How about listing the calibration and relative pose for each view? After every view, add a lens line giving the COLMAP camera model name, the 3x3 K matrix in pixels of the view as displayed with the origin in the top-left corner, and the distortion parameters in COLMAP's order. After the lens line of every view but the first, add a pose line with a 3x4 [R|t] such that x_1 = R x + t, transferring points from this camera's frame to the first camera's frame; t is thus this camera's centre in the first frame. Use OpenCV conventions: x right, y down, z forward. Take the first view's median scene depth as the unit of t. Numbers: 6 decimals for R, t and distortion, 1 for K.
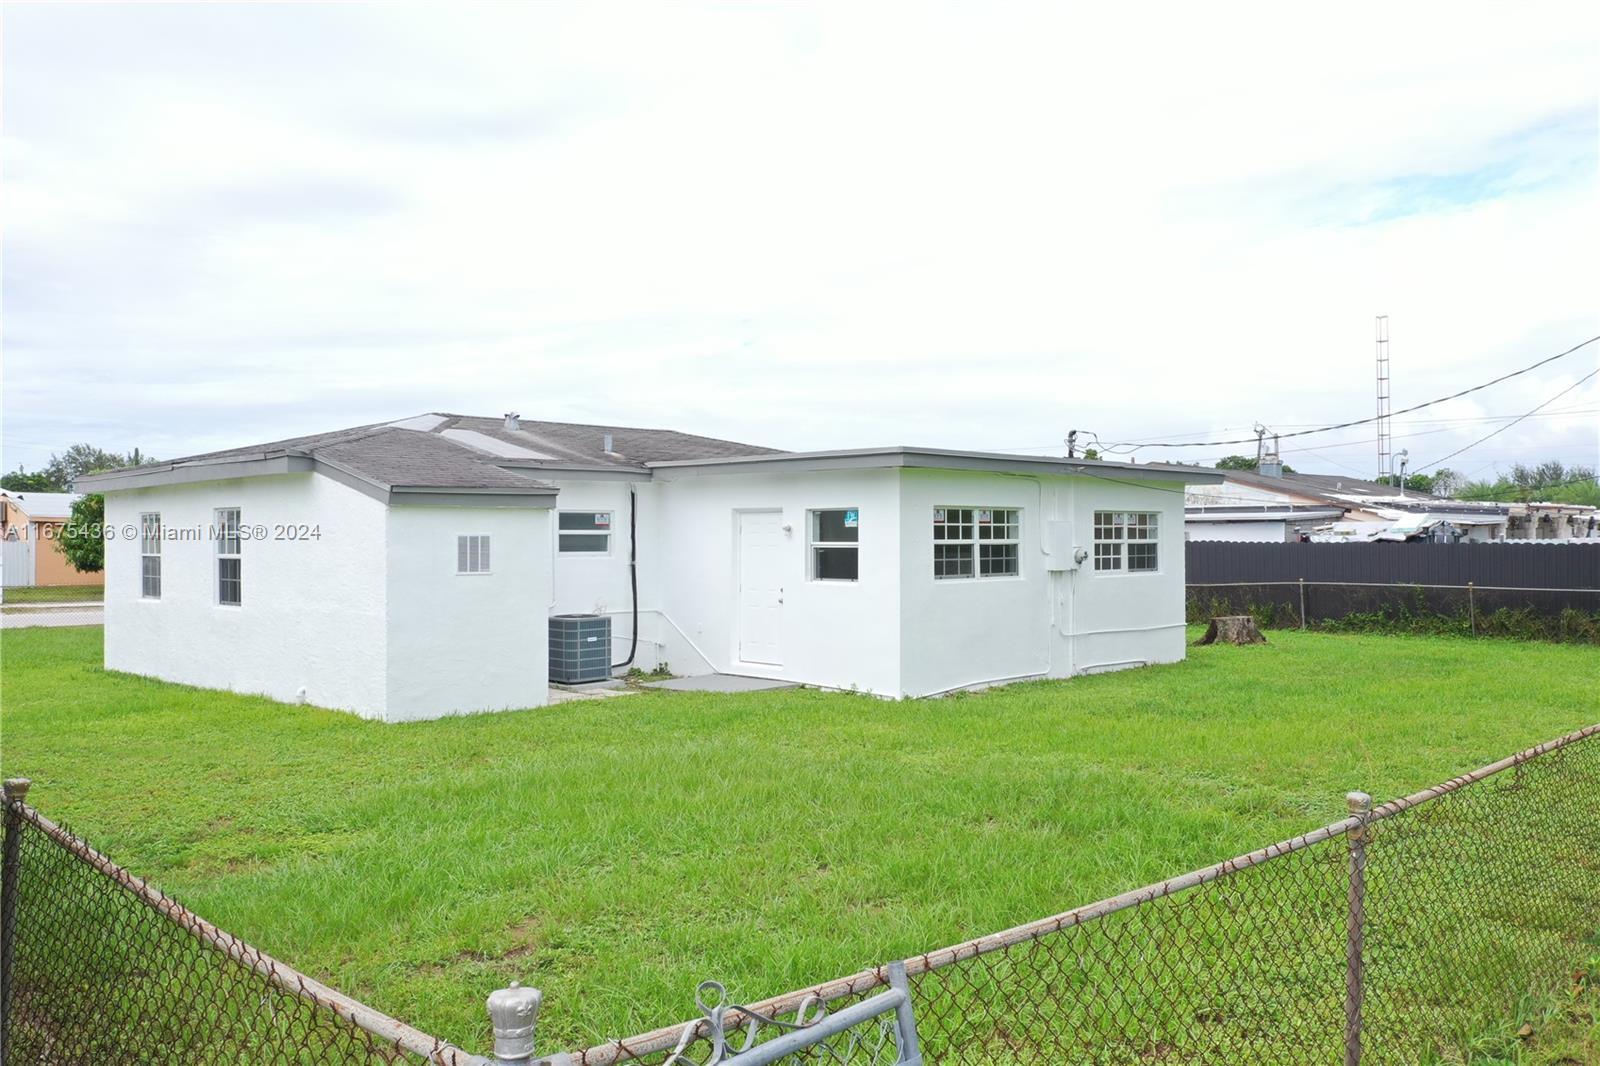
lens RADIAL K [[1269.1, 0, 796.8], [0, 1269.1, 529.2], [0, 0, 1]] dist [0.009977, 0.013458]
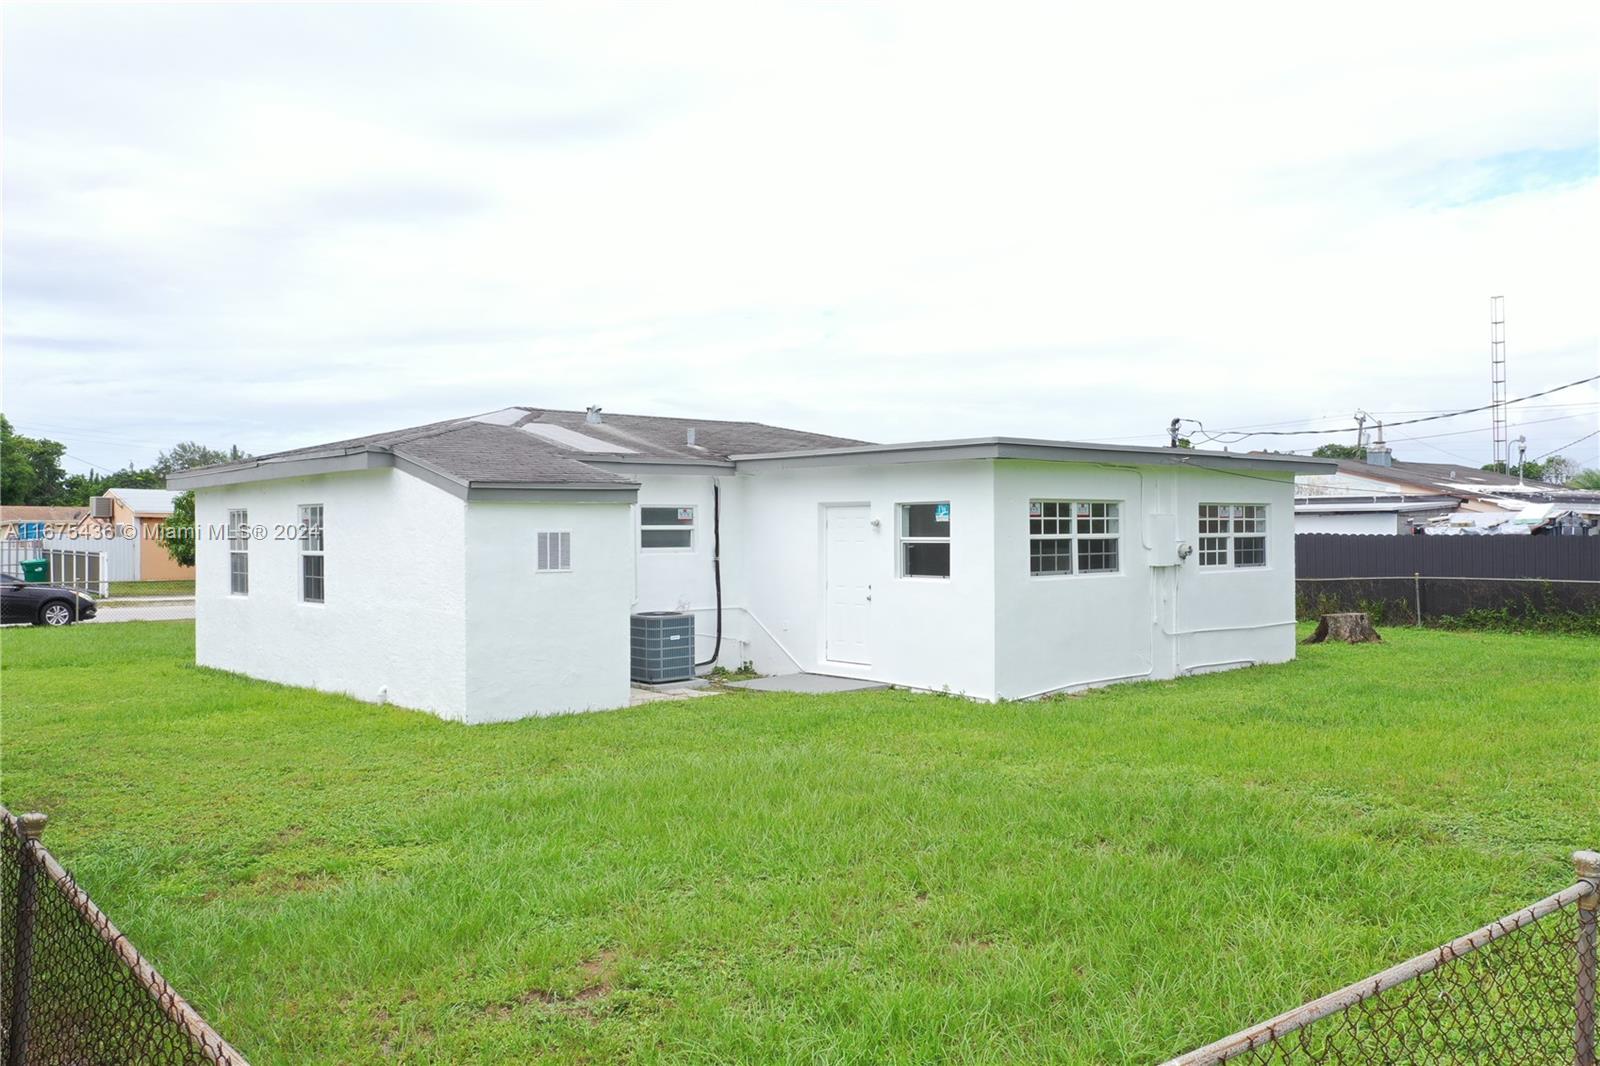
lens RADIAL K [[1269.1, 0, 796.8], [0, 1269.1, 529.2], [0, 0, 1]] dist [0.009977, 0.013458]
pose [[0.997818, -0.003299, -0.065938, -0.003591], [0.003708, 0.999975, 0.006082, -0.002103], [0.065916, -0.006314, 0.997805, 0.035296]]
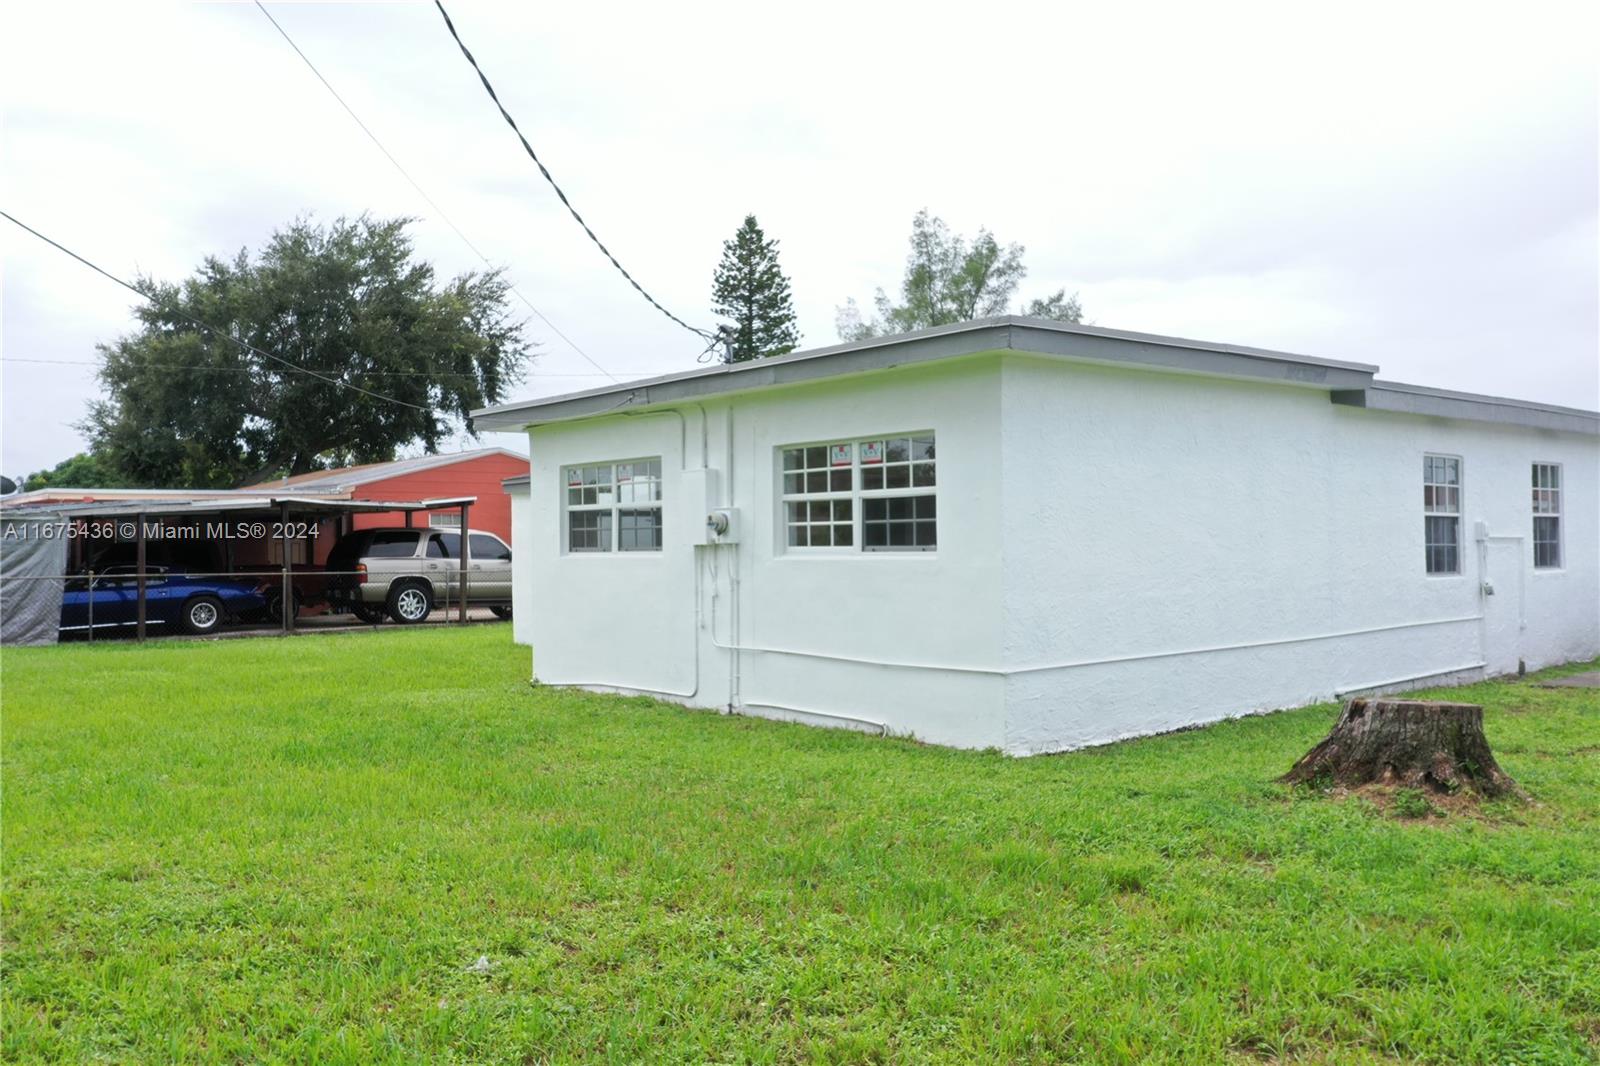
lens RADIAL K [[1269.1, 0, 796.8], [0, 1269.1, 529.2], [0, 0, 1]] dist [0.009977, 0.013458]
pose [[-0.043972, 0.033580, -0.998468, 0.930887], [0.060050, 0.997717, 0.030910, 0.007097], [0.997226, -0.058598, -0.045888, 1.170768]]
